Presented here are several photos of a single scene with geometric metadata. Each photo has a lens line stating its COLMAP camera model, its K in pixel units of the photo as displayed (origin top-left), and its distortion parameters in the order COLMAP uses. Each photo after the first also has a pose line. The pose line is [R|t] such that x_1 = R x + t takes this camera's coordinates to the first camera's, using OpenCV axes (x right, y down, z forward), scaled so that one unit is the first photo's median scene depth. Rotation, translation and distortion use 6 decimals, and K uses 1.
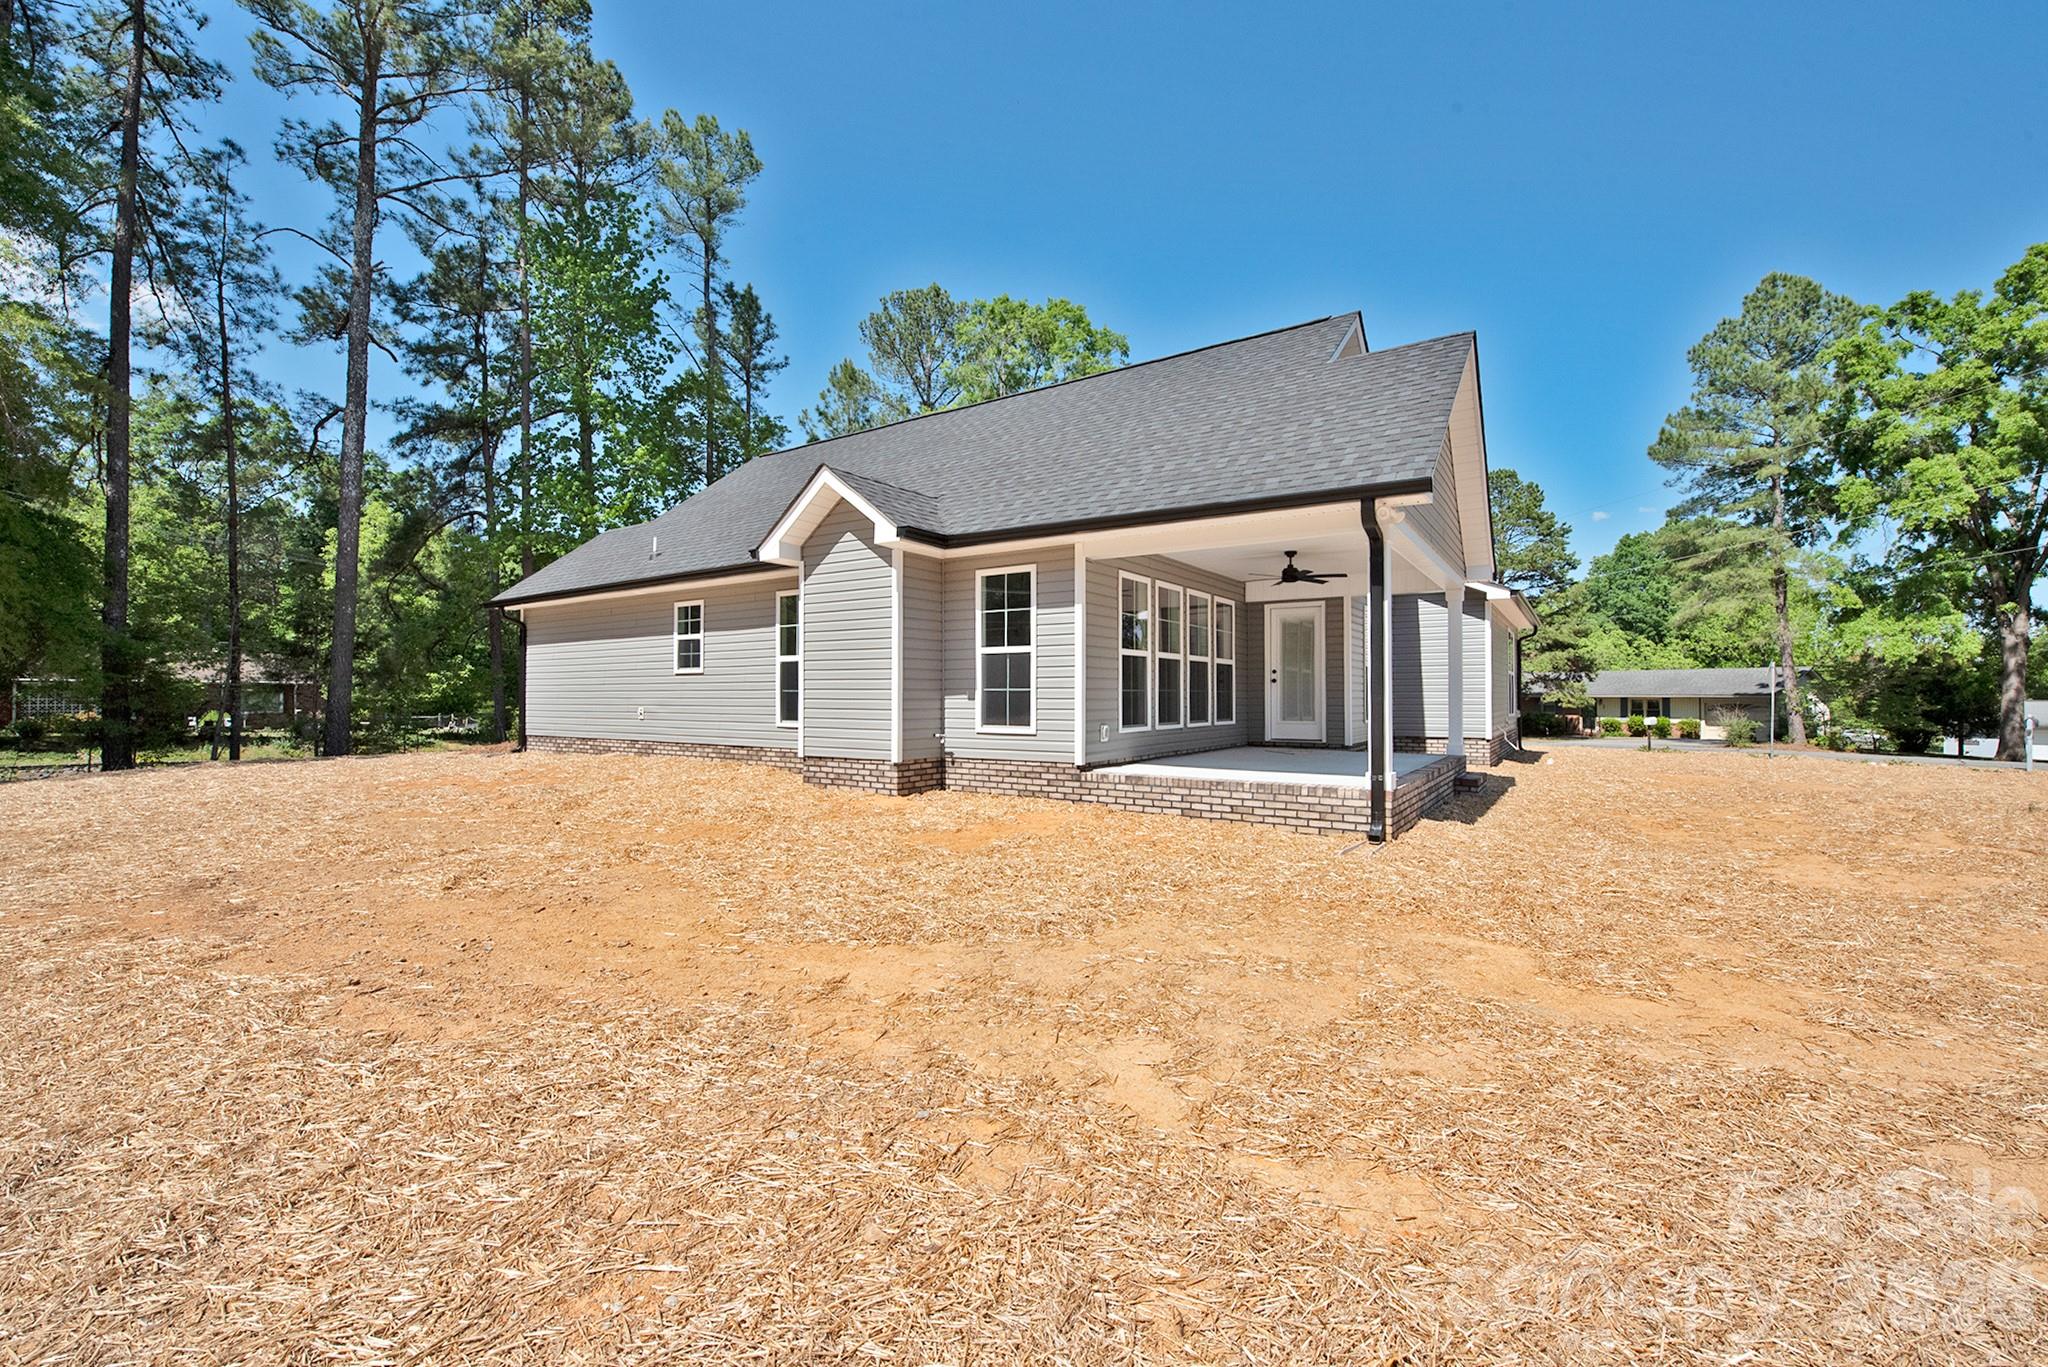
lens RADIAL K [[828.8, 0, 1029.3], [0, 828.8, 672.0], [0, 0, 1]] dist [-0.019112, -0.001771]
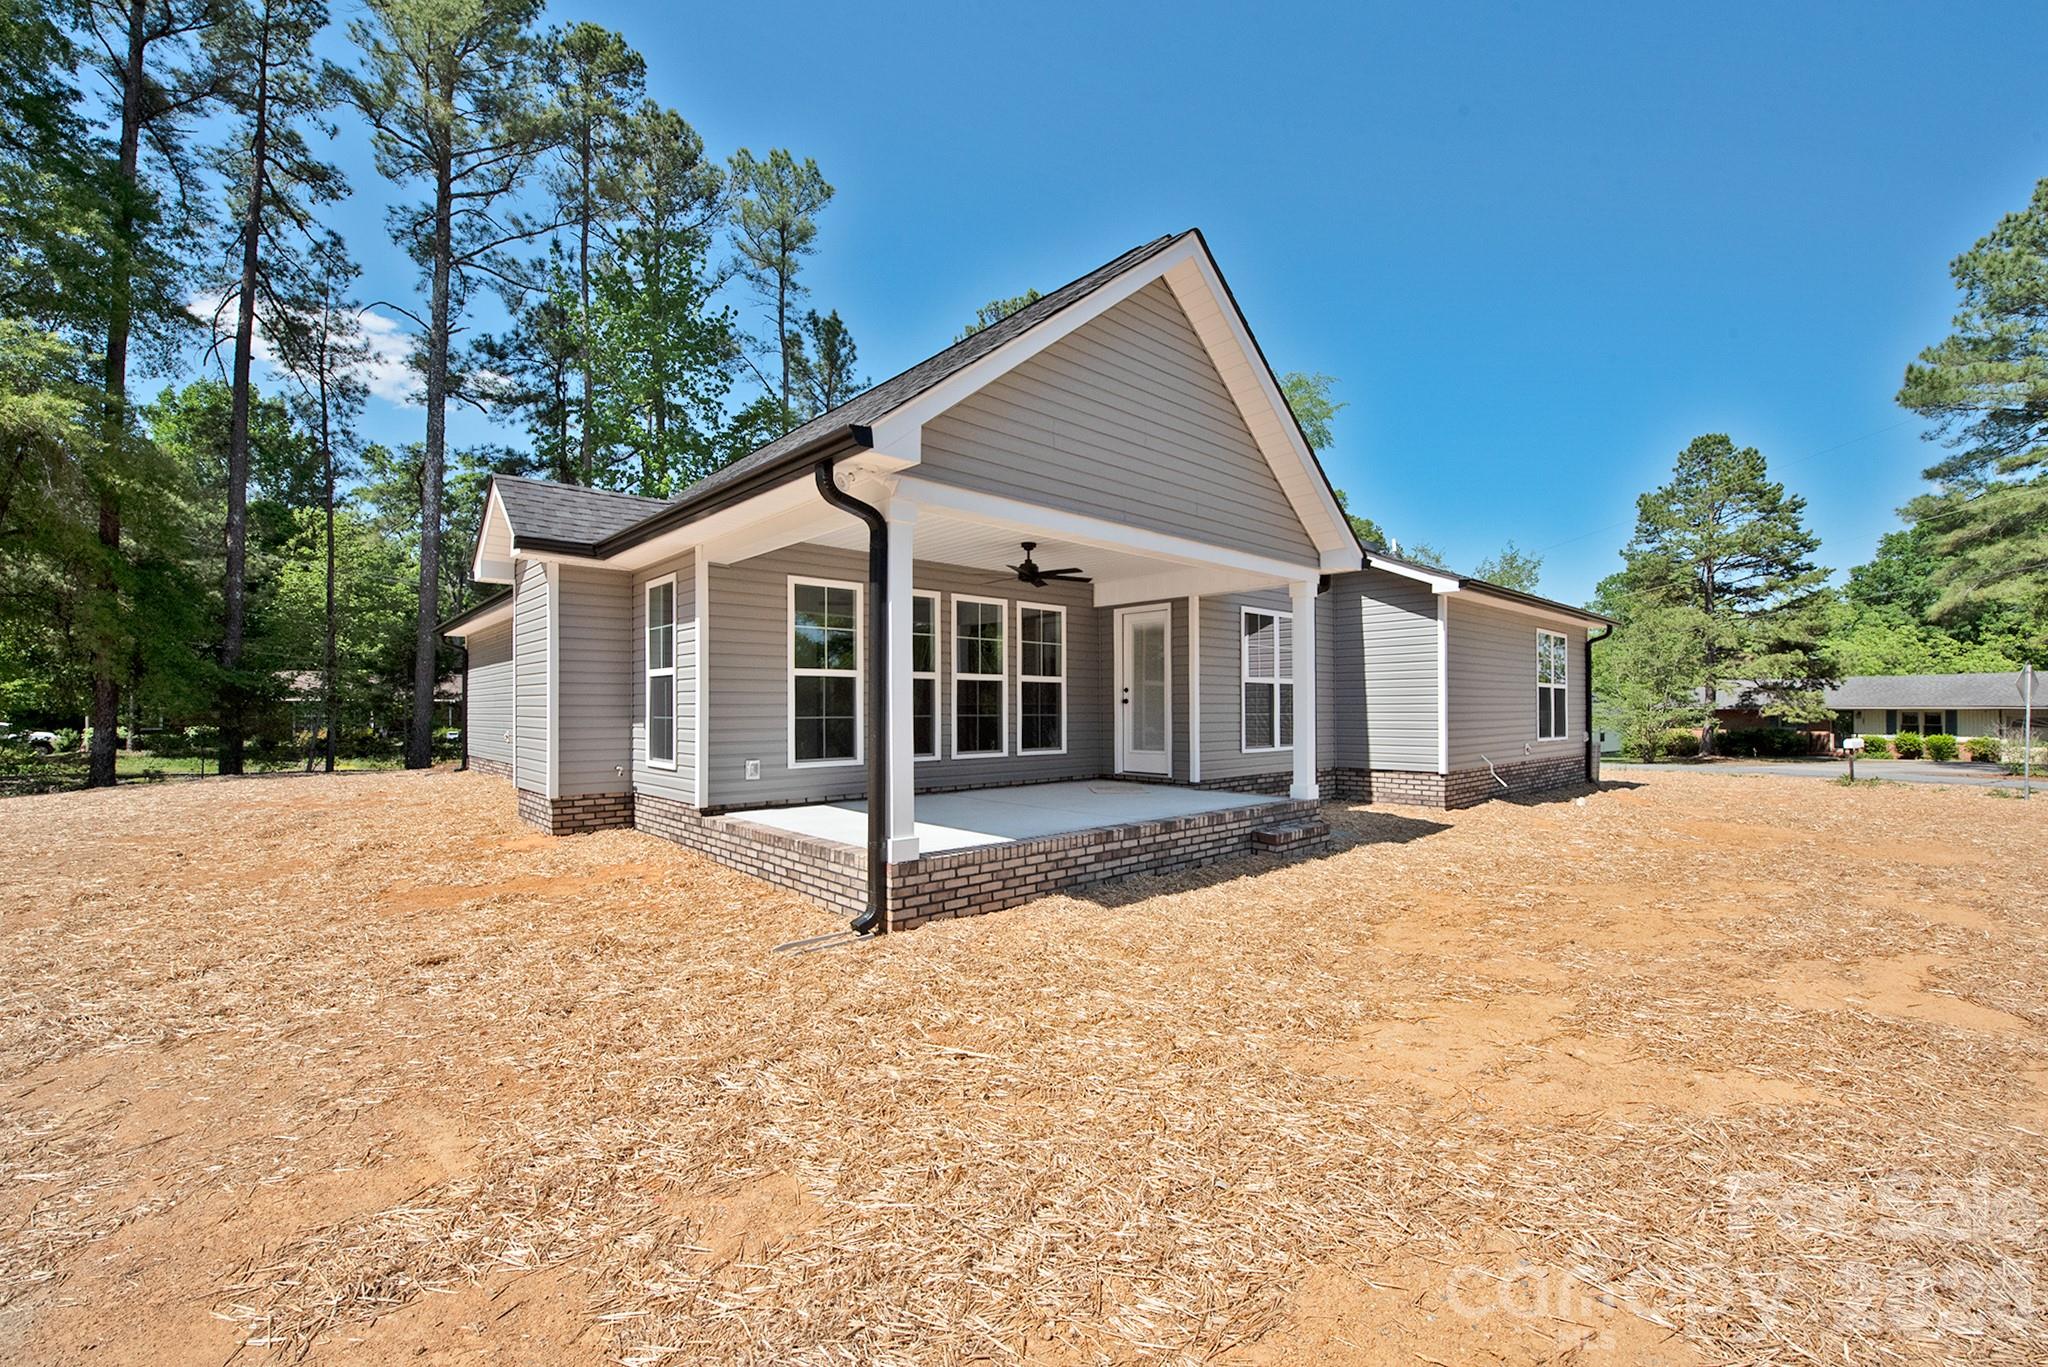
lens RADIAL K [[828.8, 0, 1011.2], [0, 828.8, 693.1], [0, 0, 1]] dist [-0.019112, -0.001771]
pose [[0.972180, -0.007517, -0.234116, 0.137086], [0.010039, 0.999904, 0.009582, -0.002422], [0.234022, -0.011666, 0.972161, 0.060981]]
